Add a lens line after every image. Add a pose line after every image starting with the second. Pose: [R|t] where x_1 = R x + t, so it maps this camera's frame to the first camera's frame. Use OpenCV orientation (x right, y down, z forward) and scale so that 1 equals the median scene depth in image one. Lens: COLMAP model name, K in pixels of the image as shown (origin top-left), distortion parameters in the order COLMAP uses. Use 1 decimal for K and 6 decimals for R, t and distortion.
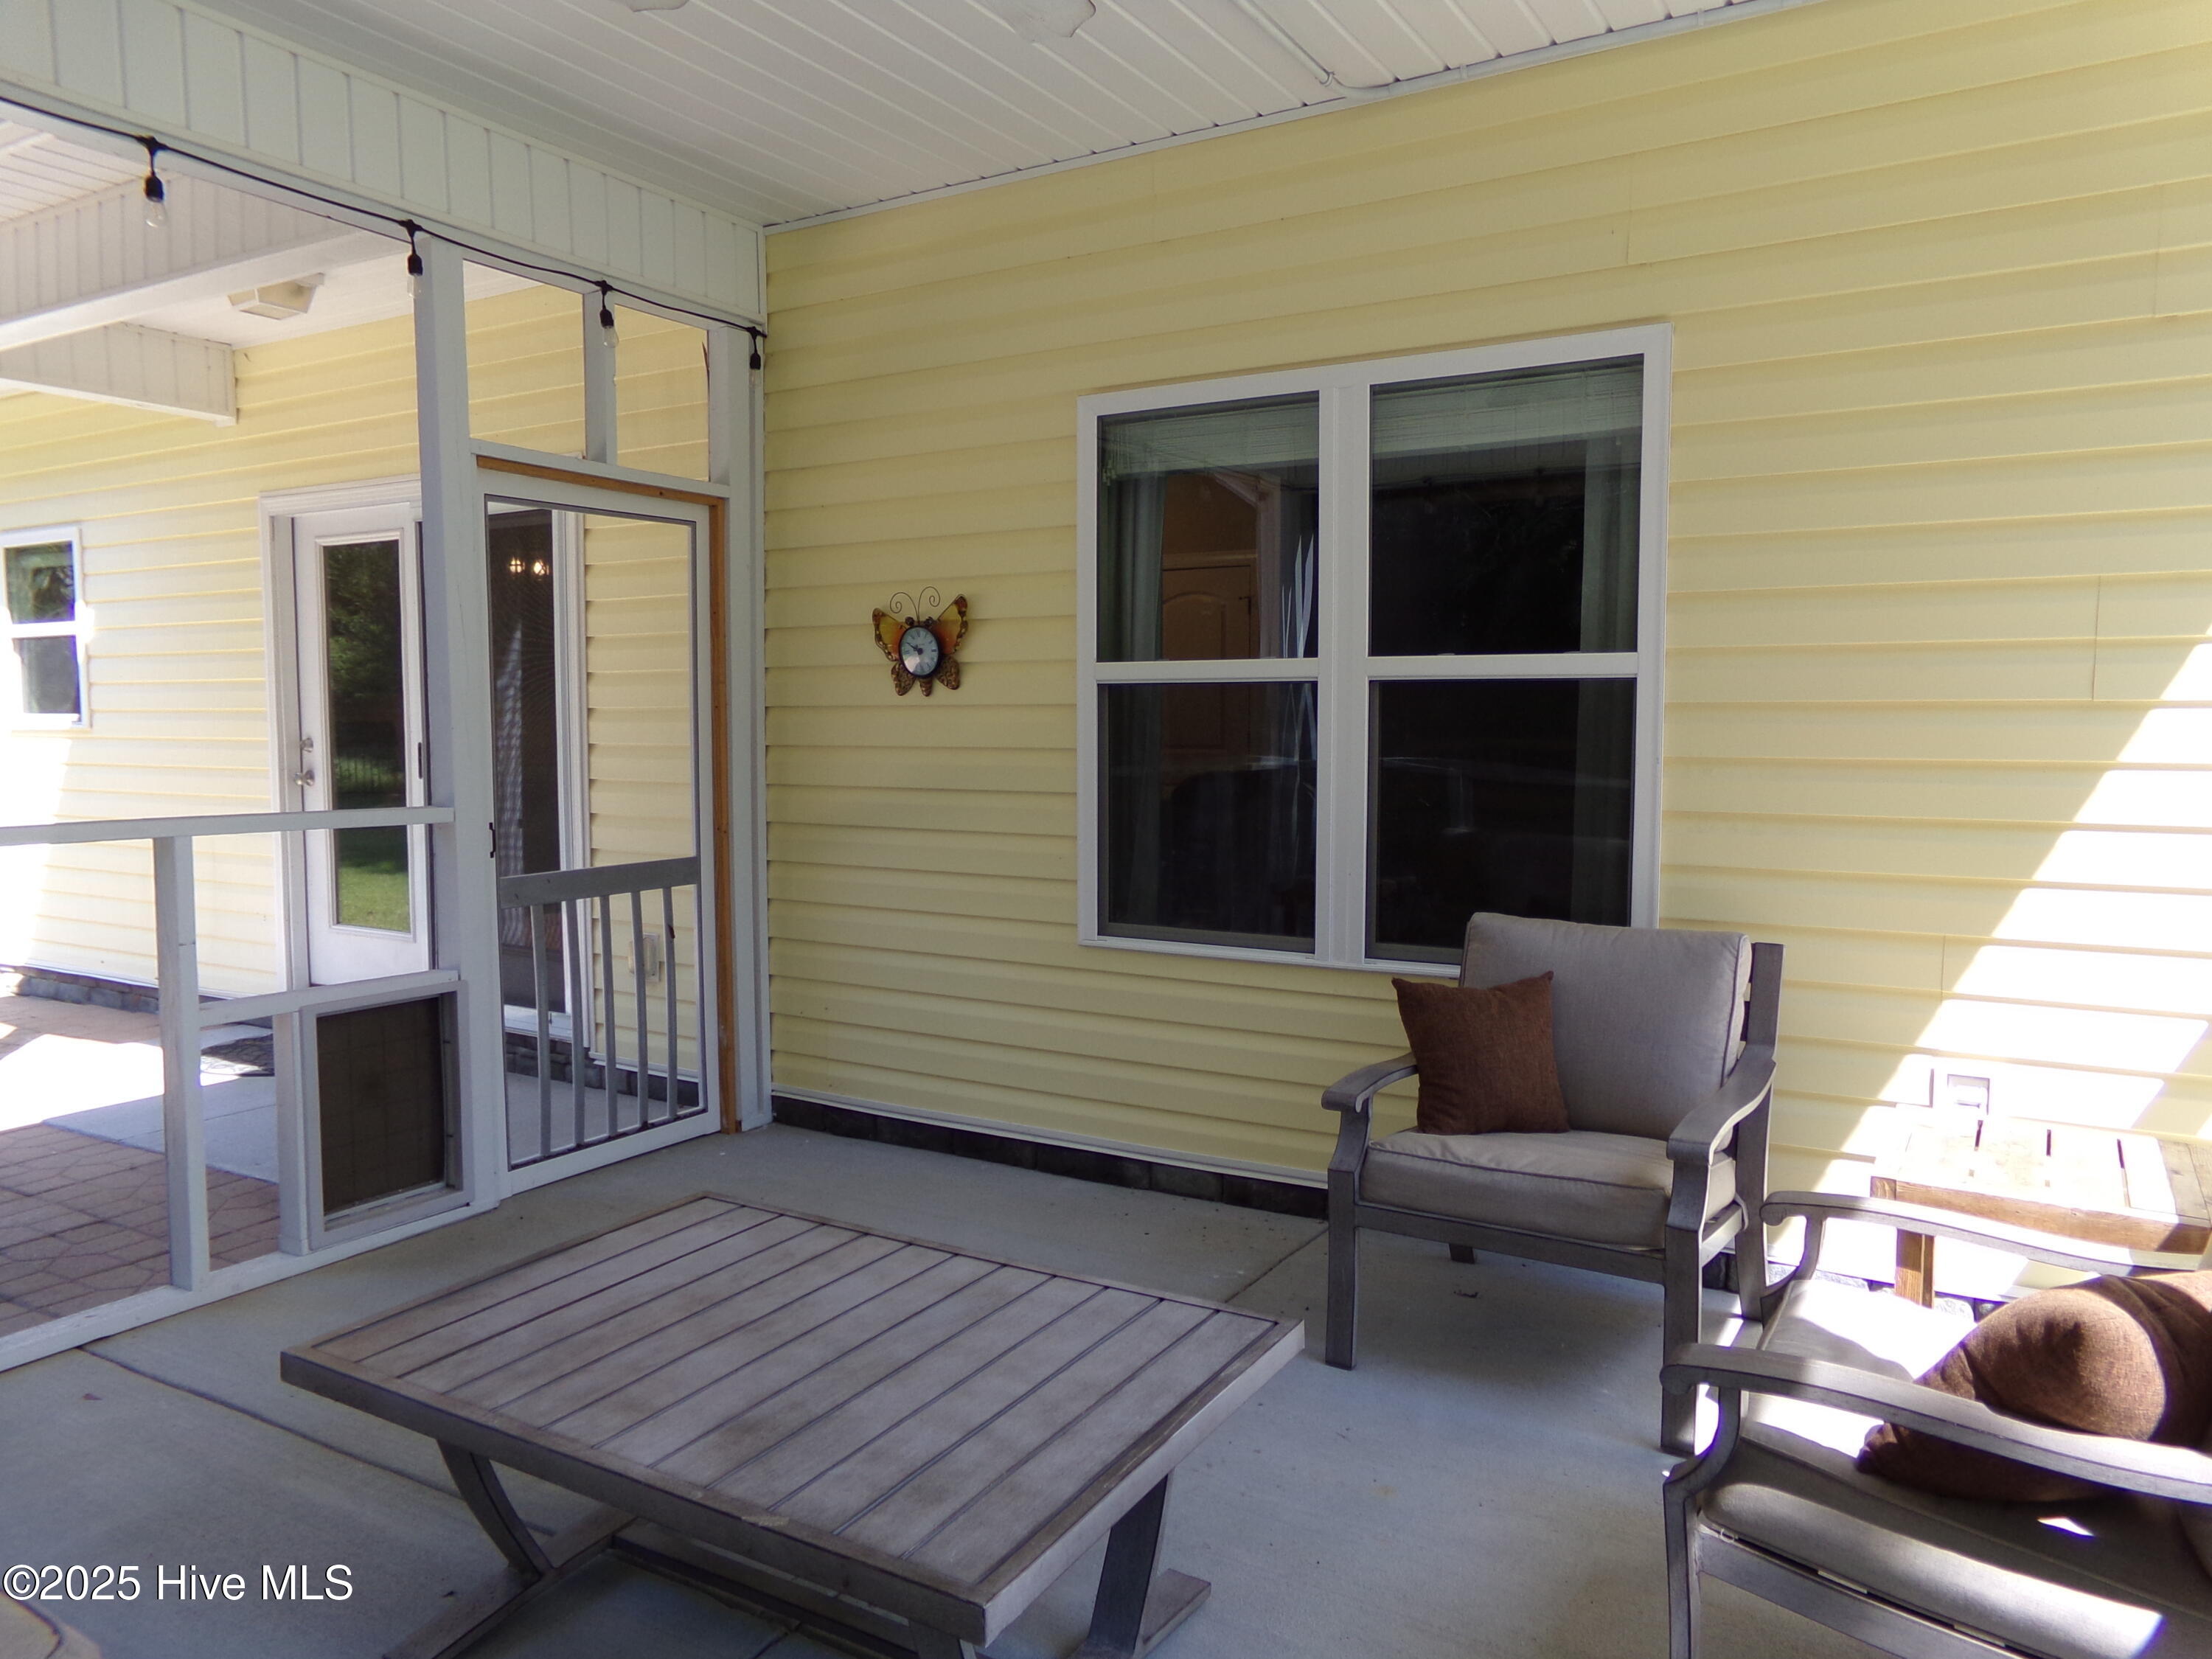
lens RADIAL K [[1528.4, 0, 1106.0], [0, 1528.4, 829.5], [0, 0, 1]] dist [0.041886, 0.002072]
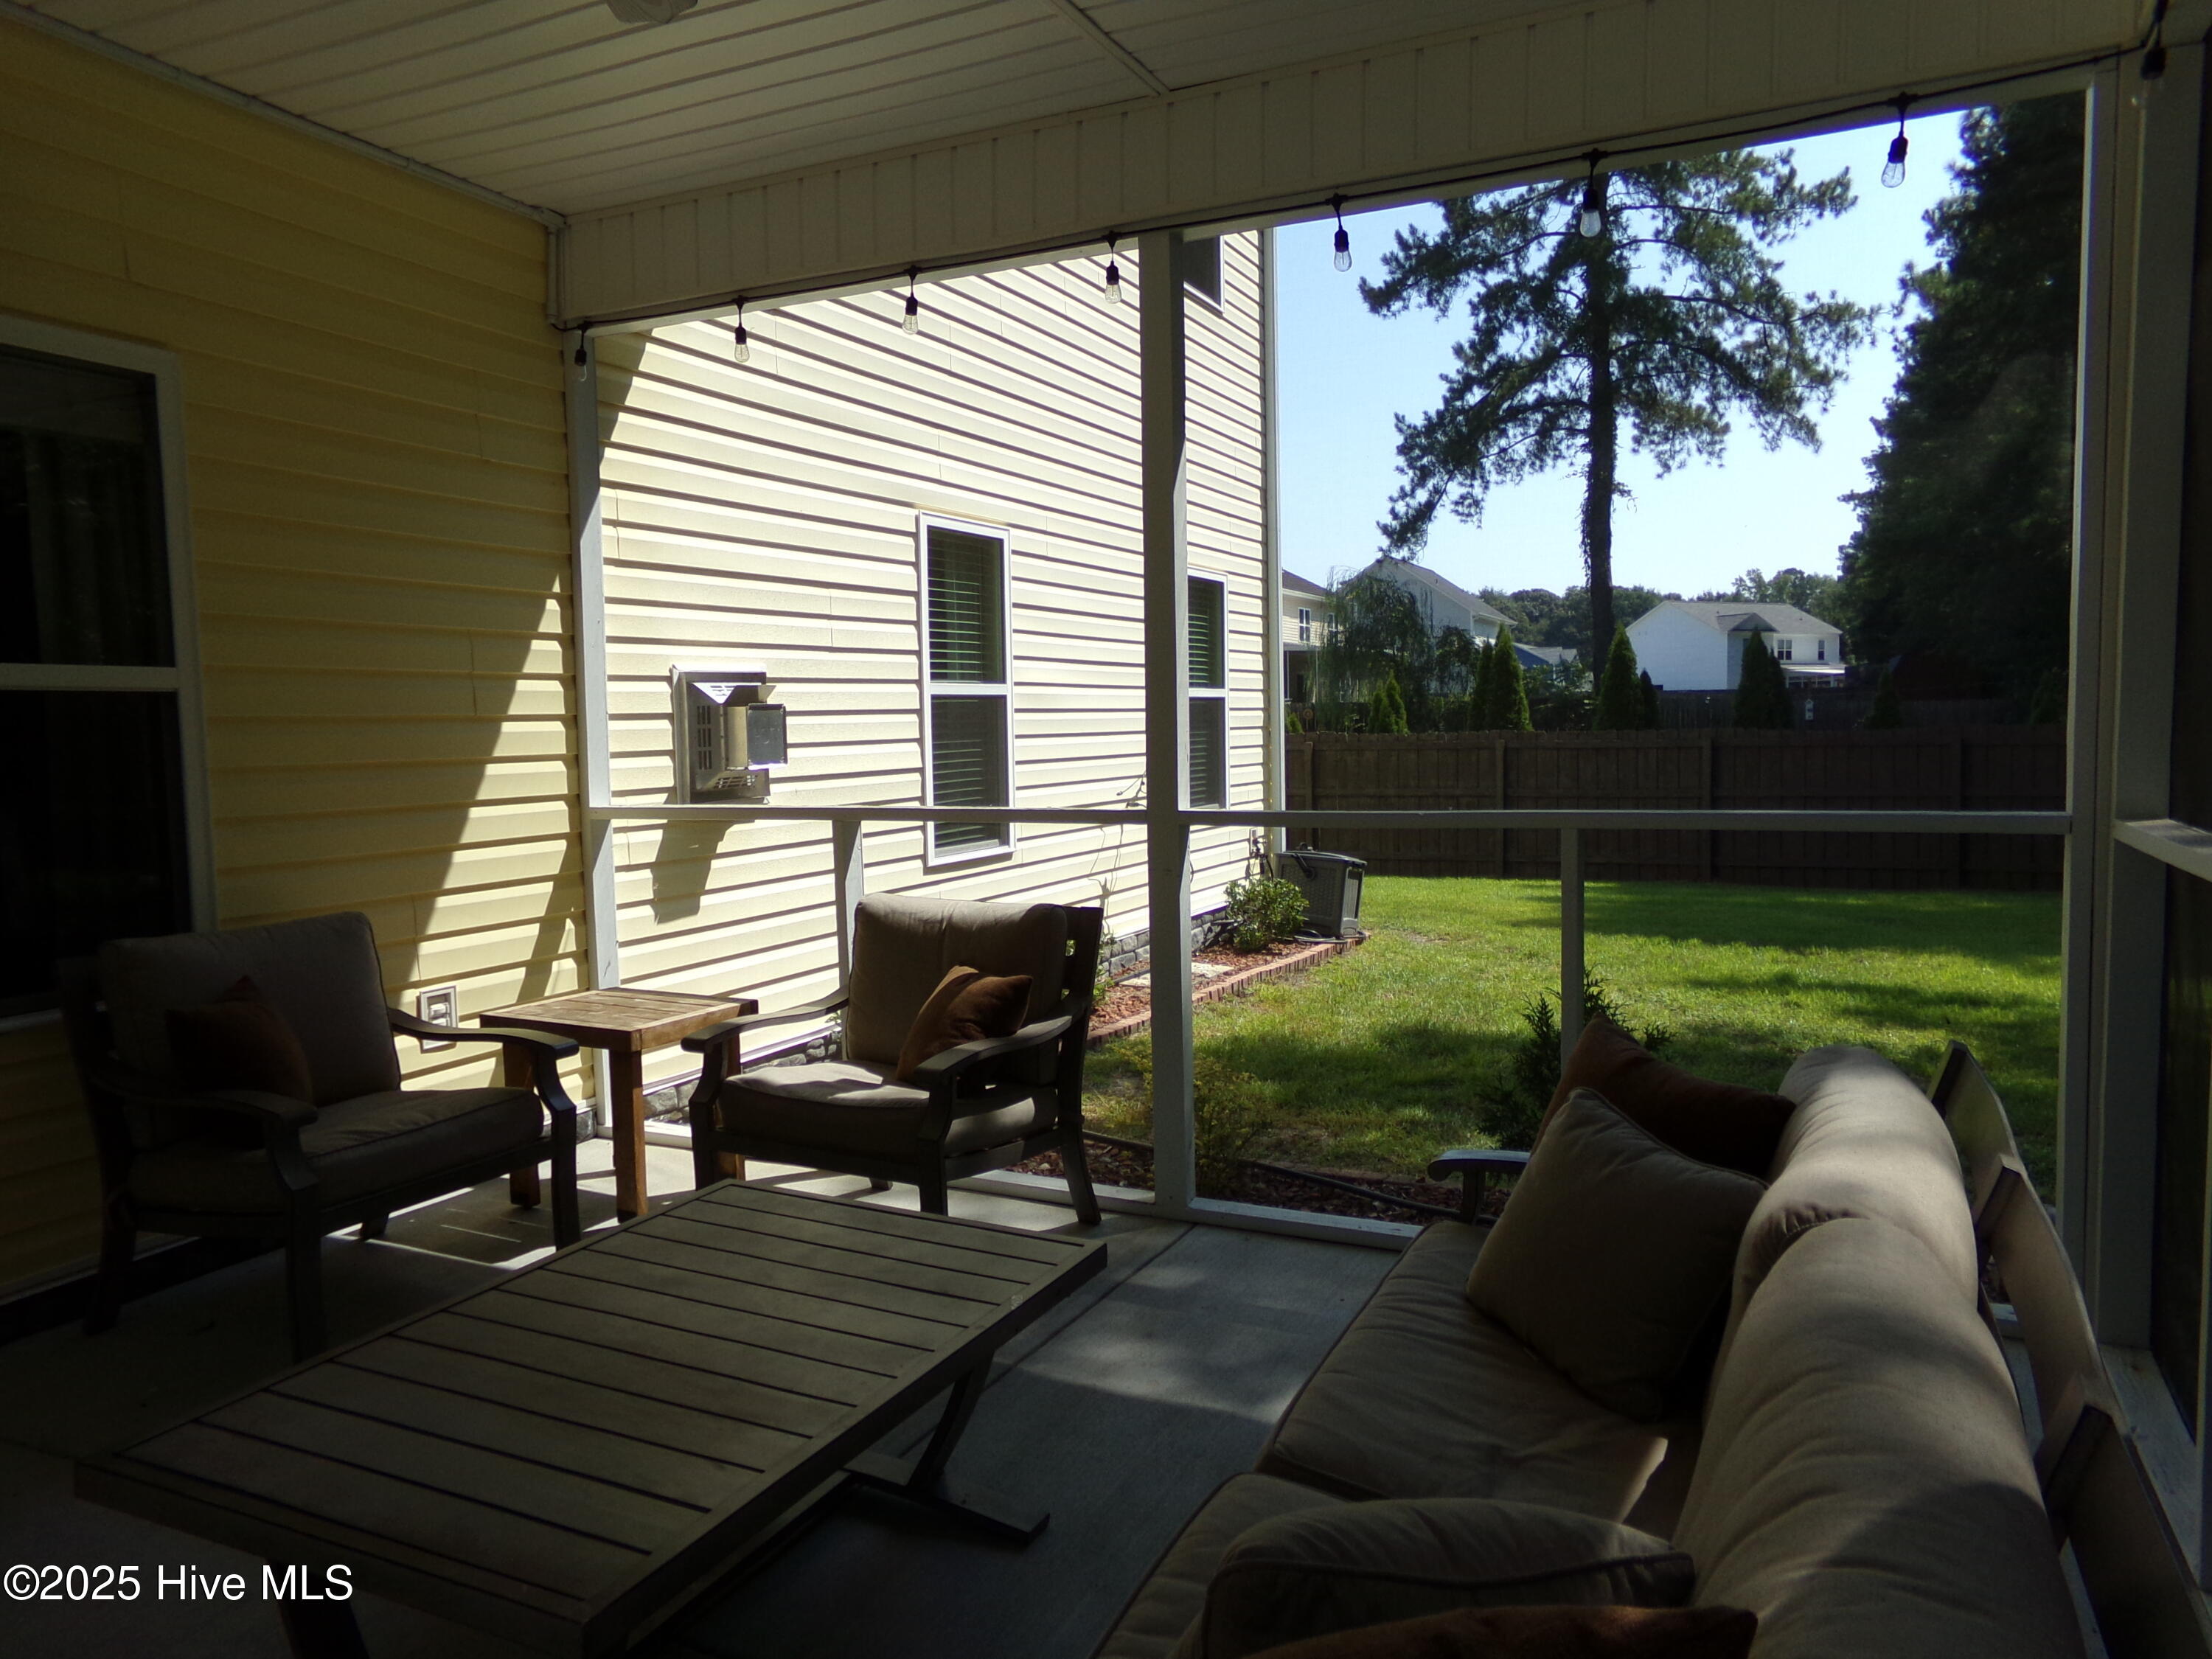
lens RADIAL K [[1528.4, 0, 1106.0], [0, 1528.4, 829.5], [0, 0, 1]] dist [0.041886, 0.002072]
pose [[-0.064550, -0.074661, 0.995118, -0.762051], [0.090584, 0.992642, 0.080351, -0.035502], [-0.993795, 0.095328, -0.057312, 0.469863]]
